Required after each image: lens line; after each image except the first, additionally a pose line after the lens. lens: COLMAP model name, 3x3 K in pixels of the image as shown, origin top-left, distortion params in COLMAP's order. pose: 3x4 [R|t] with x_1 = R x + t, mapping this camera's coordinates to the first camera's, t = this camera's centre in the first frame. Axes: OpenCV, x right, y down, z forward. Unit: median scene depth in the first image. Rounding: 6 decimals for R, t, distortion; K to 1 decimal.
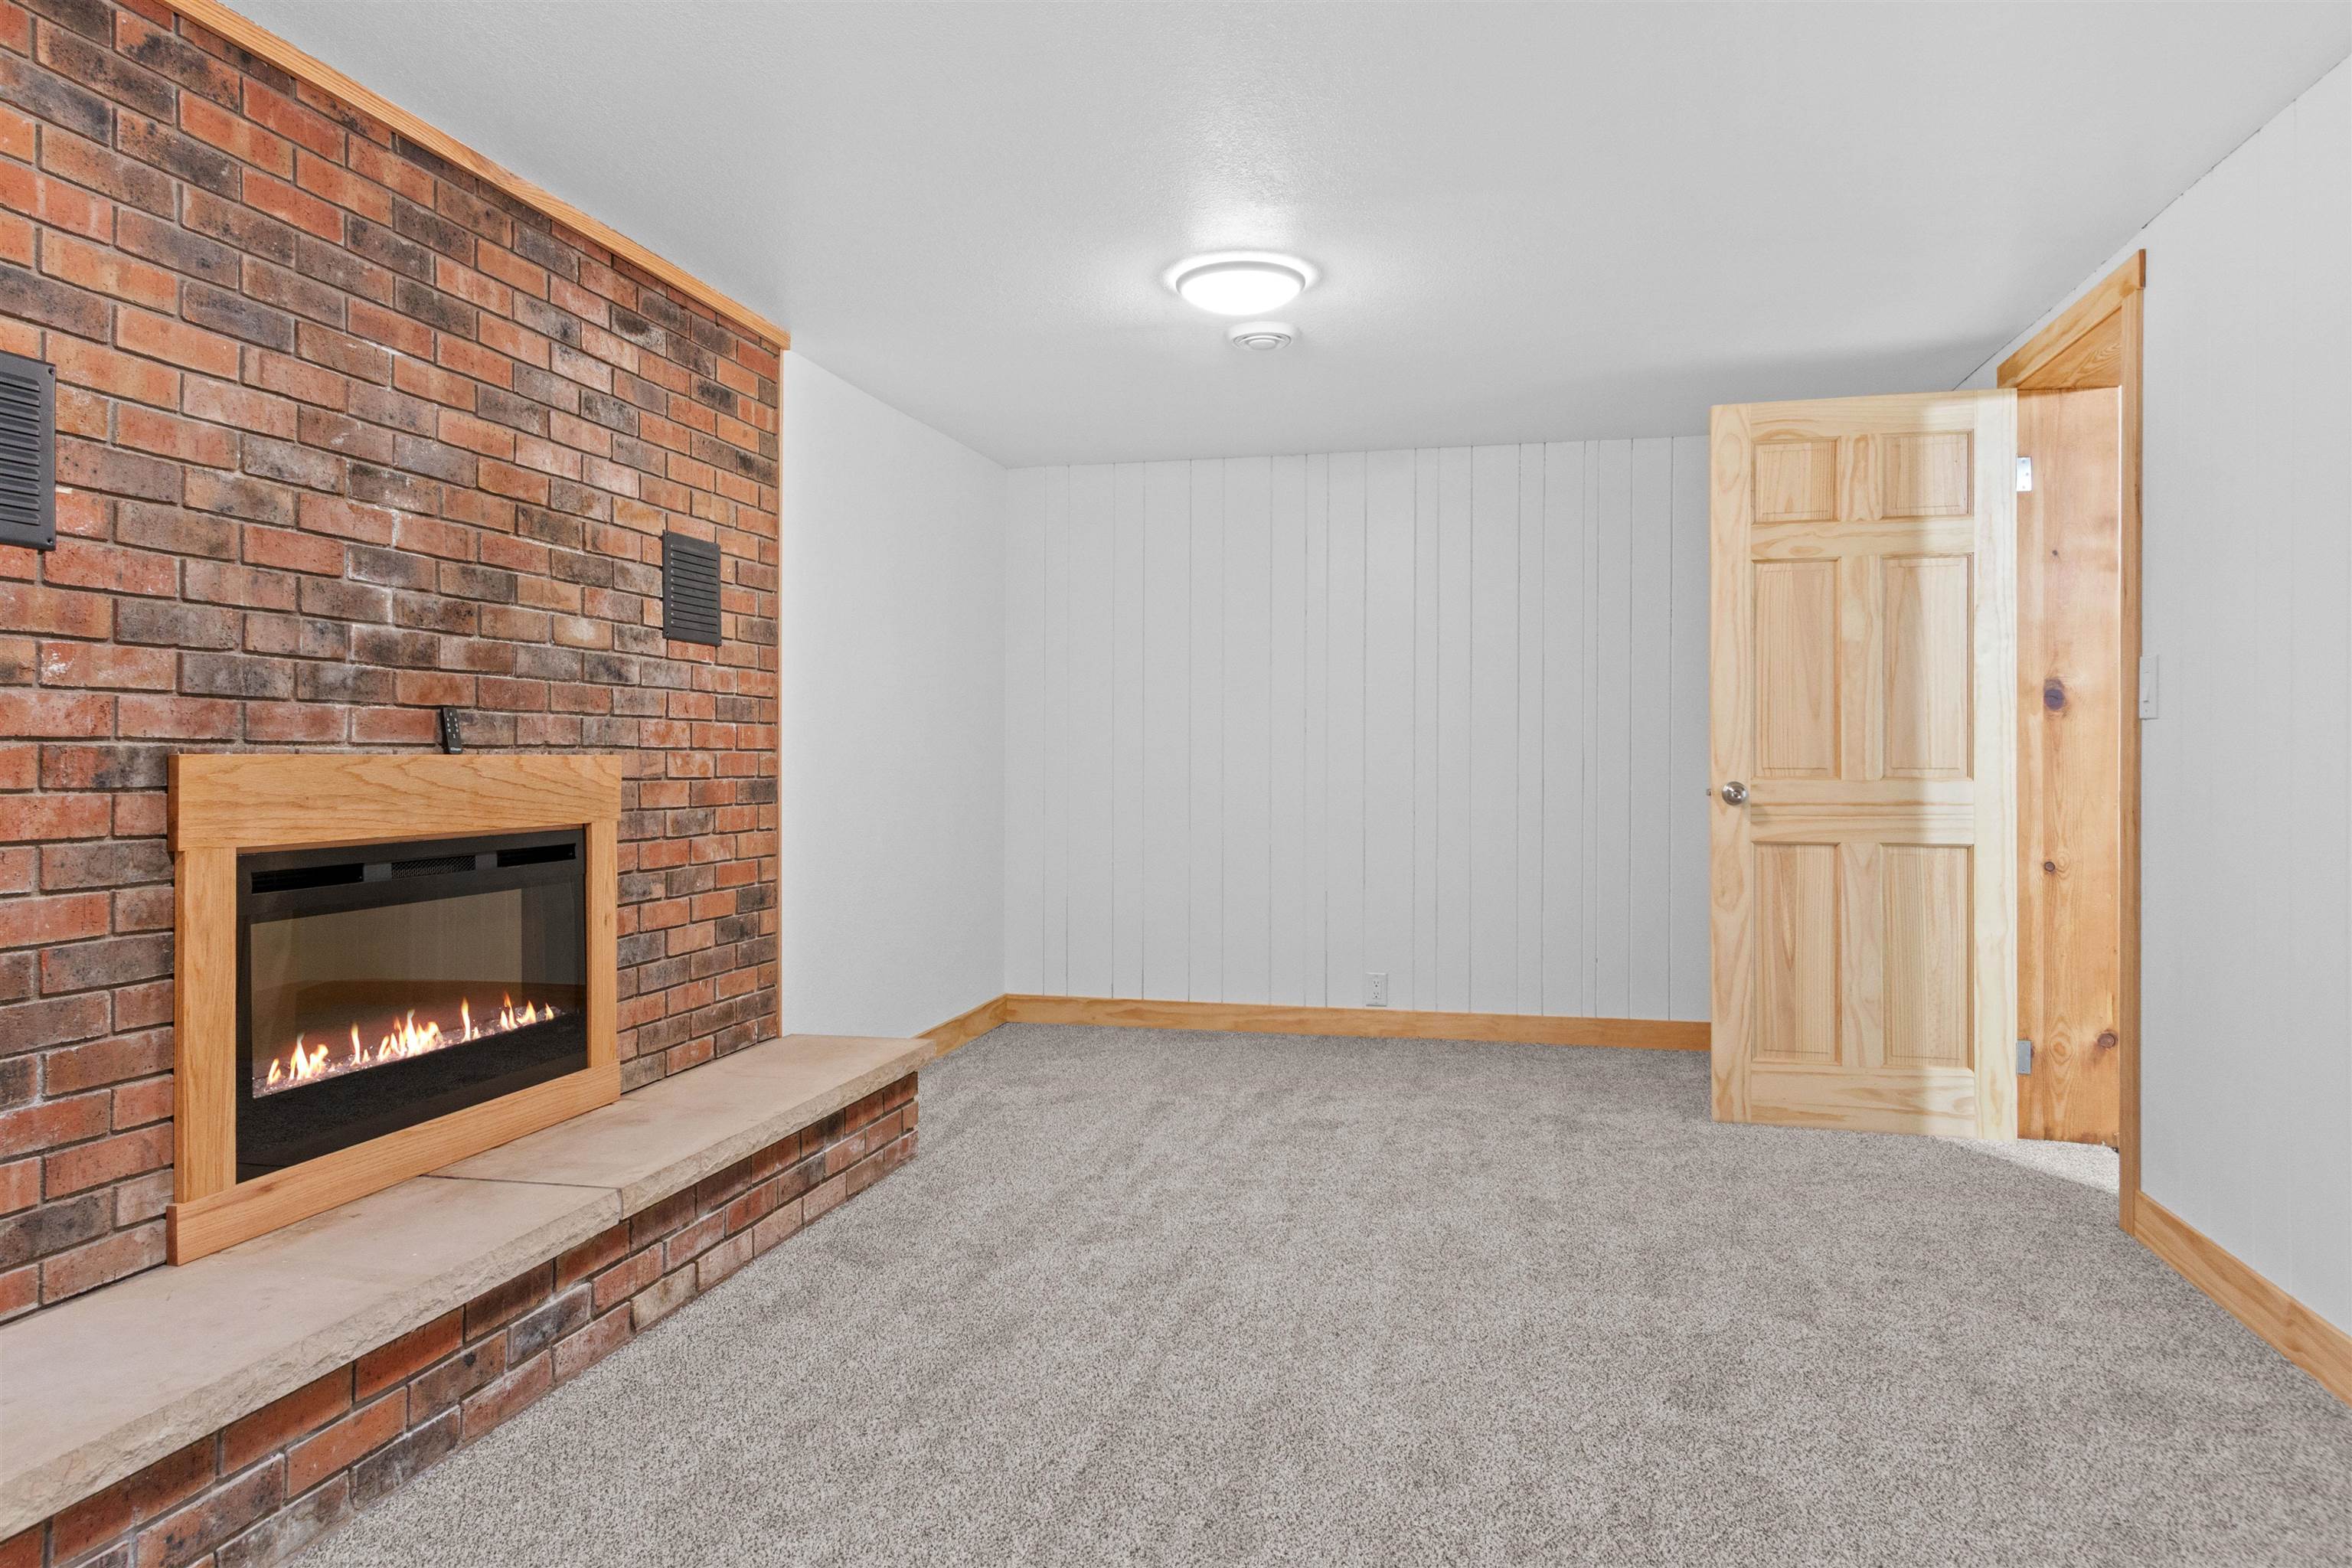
lens RADIAL K [[1453.7, 0, 1163.2], [0, 1453.7, 766.6], [0, 0, 1]] dist [0.019130, -0.007678]
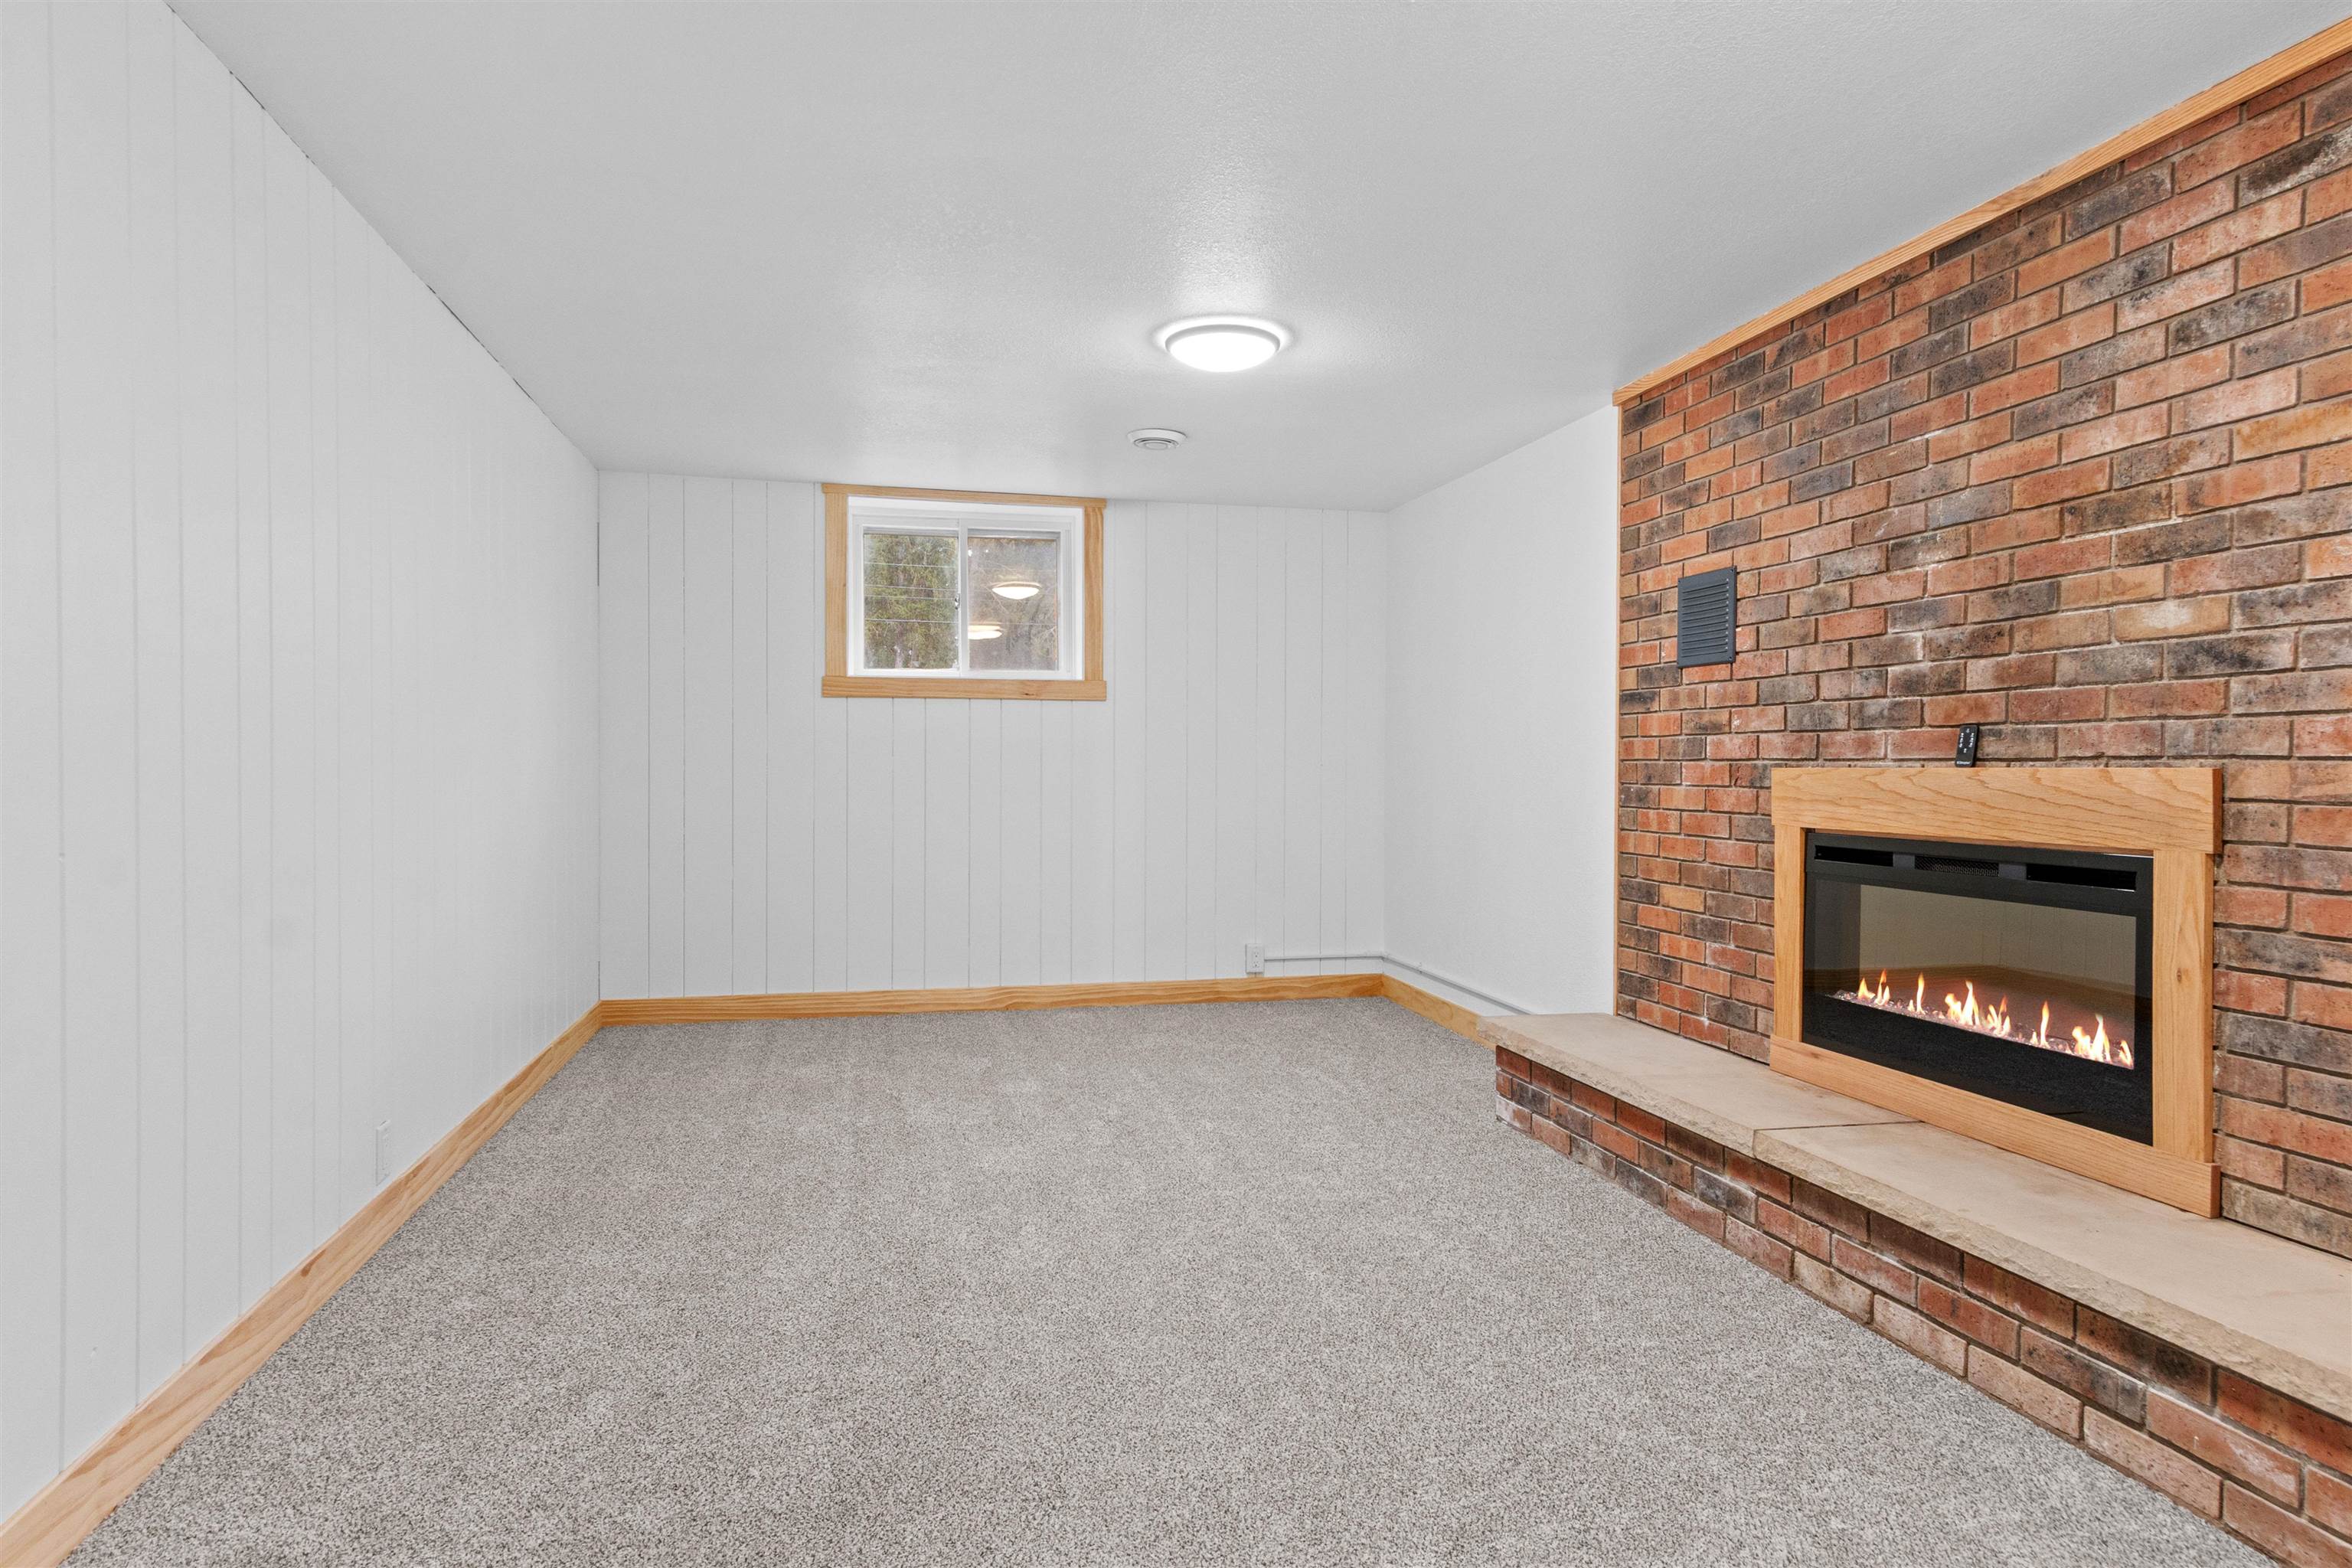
lens RADIAL K [[1318.2, 0, 1178.2], [0, 1318.2, 783.2], [0, 0, 1]] dist [0.019409, -0.006400]
pose [[-0.887666, 0.003522, -0.460473, 0.518046], [-0.005256, 0.999828, 0.017781, -0.011516], [0.460457, 0.018204, -0.887495, 1.649686]]
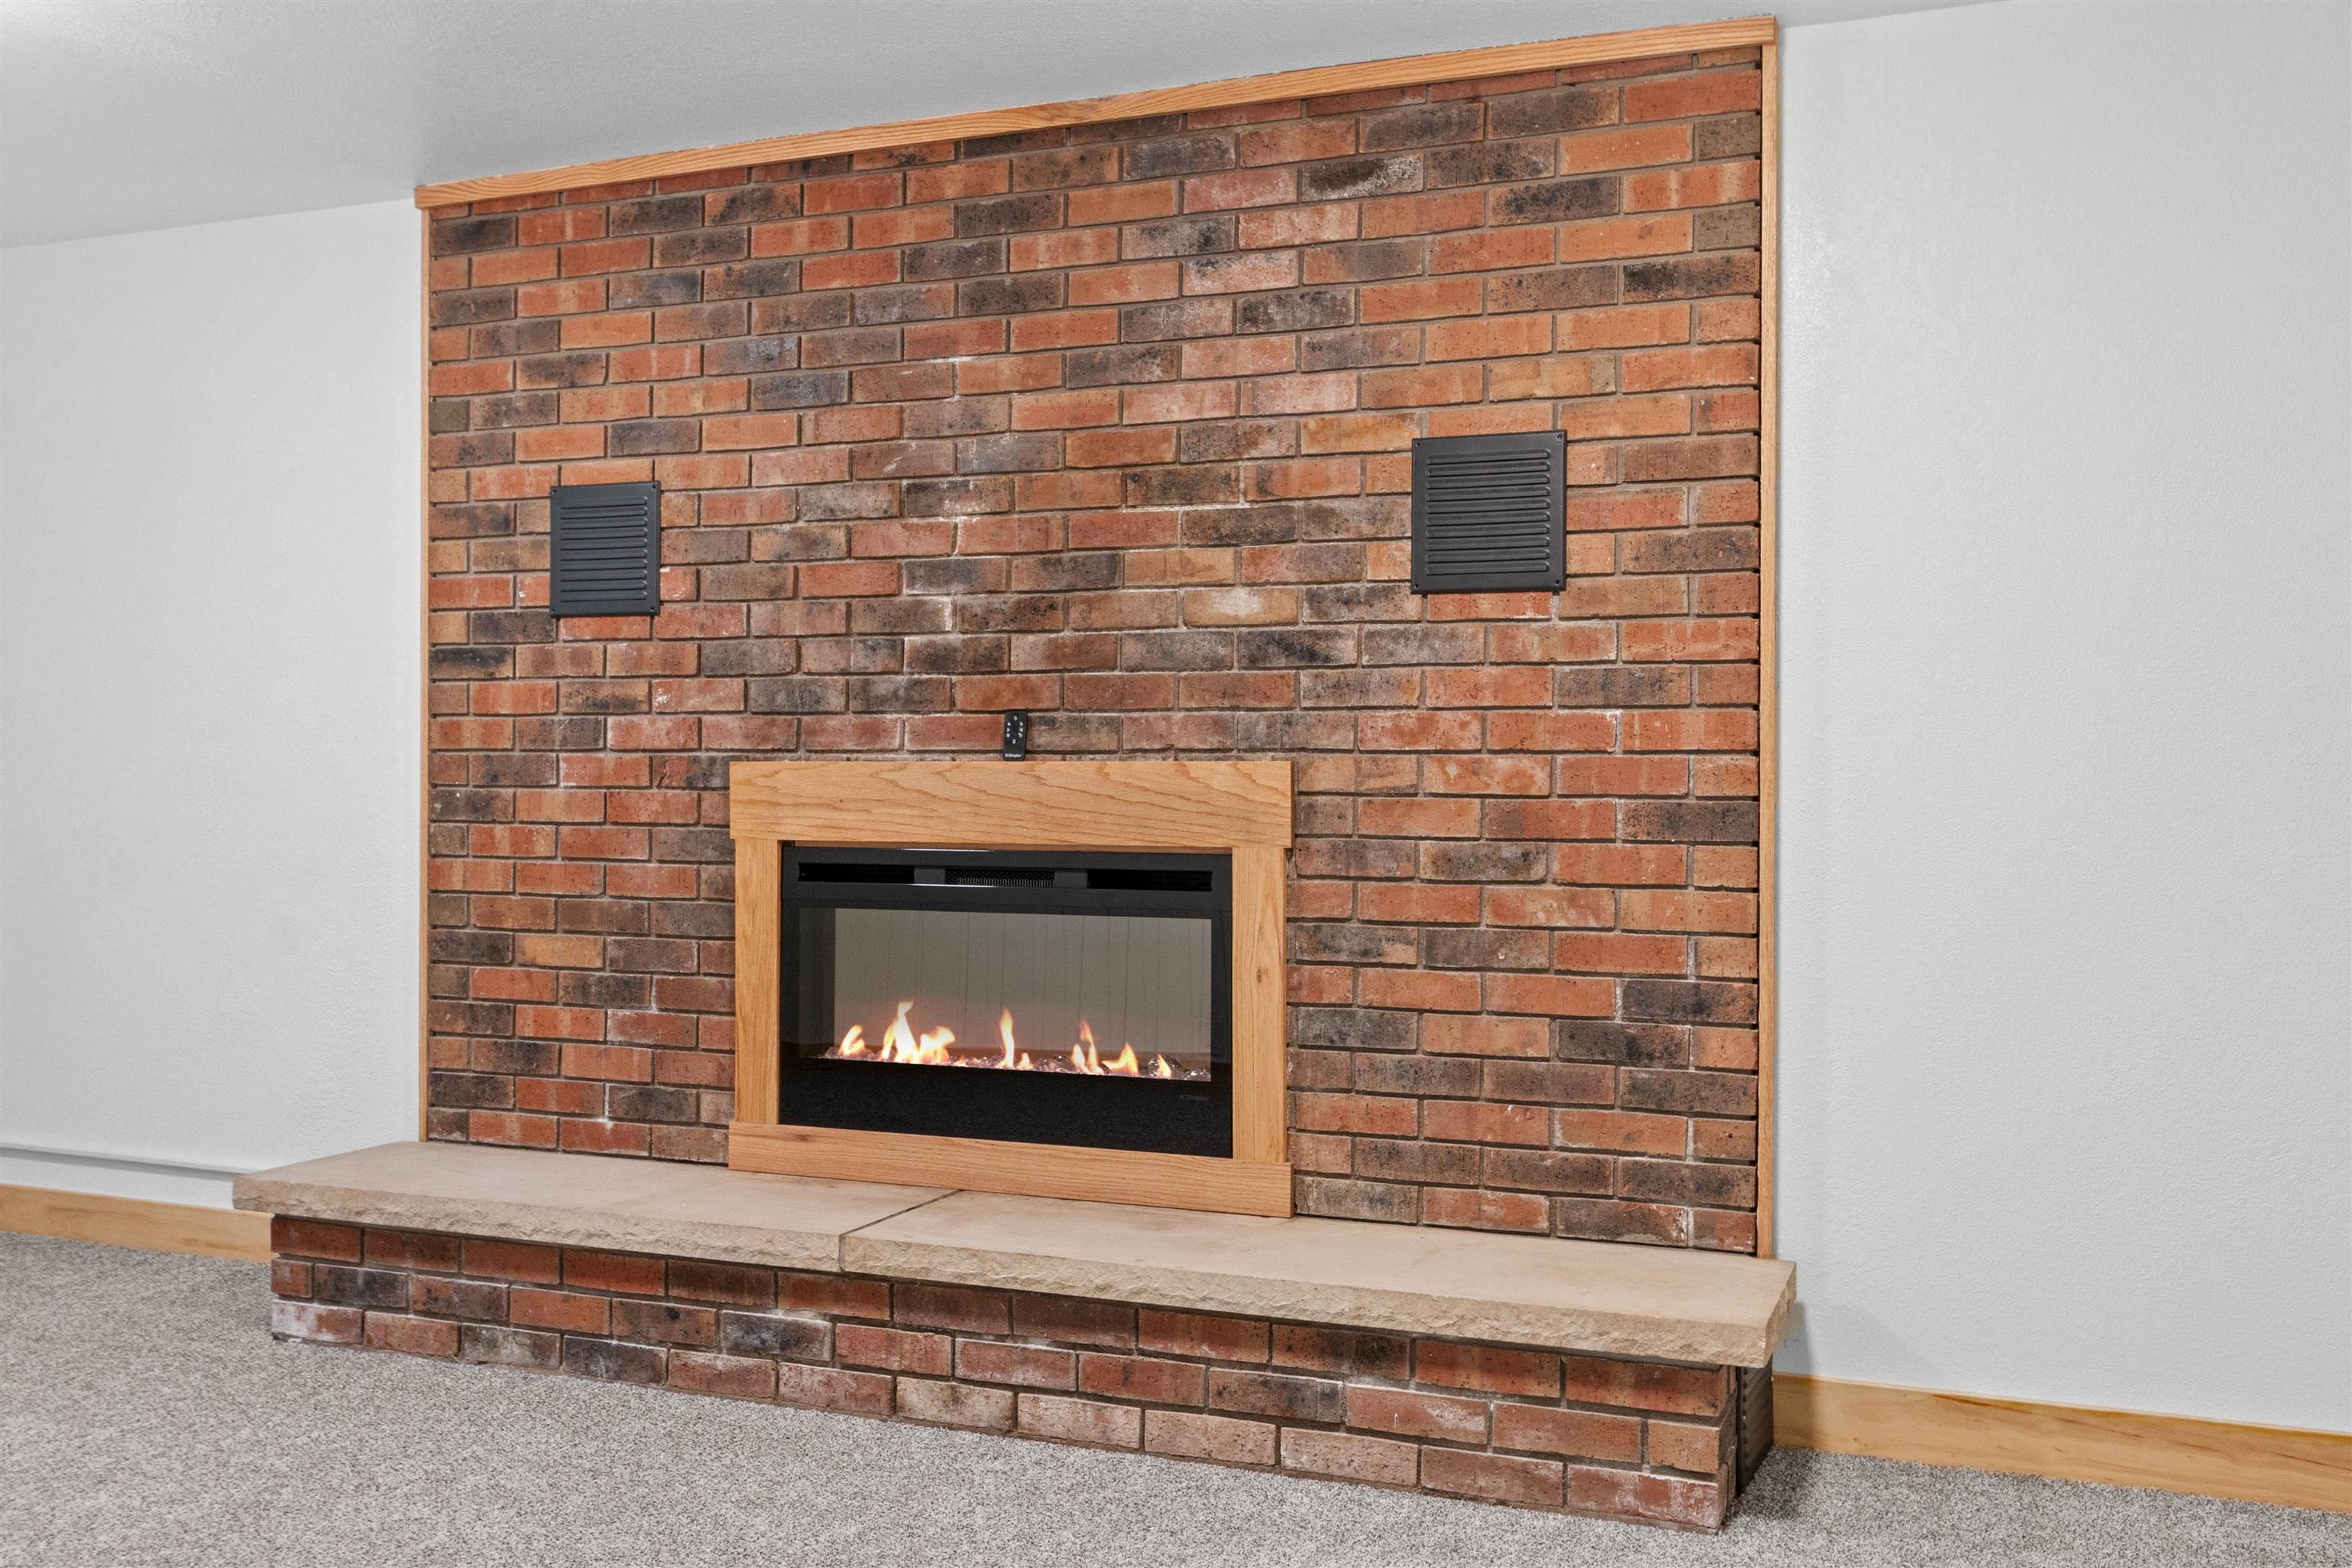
lens RADIAL K [[2096.1, 0, 1194.5], [0, 2096.1, 770.7], [0, 0, 1]] dist [0.011522, -0.010659]
pose [[-0.127306, 0.001087, -0.991863, 0.856117], [-0.007626, 0.999969, 0.002074, -0.005939], [0.991834, 0.007828, -0.127294, 1.311959]]
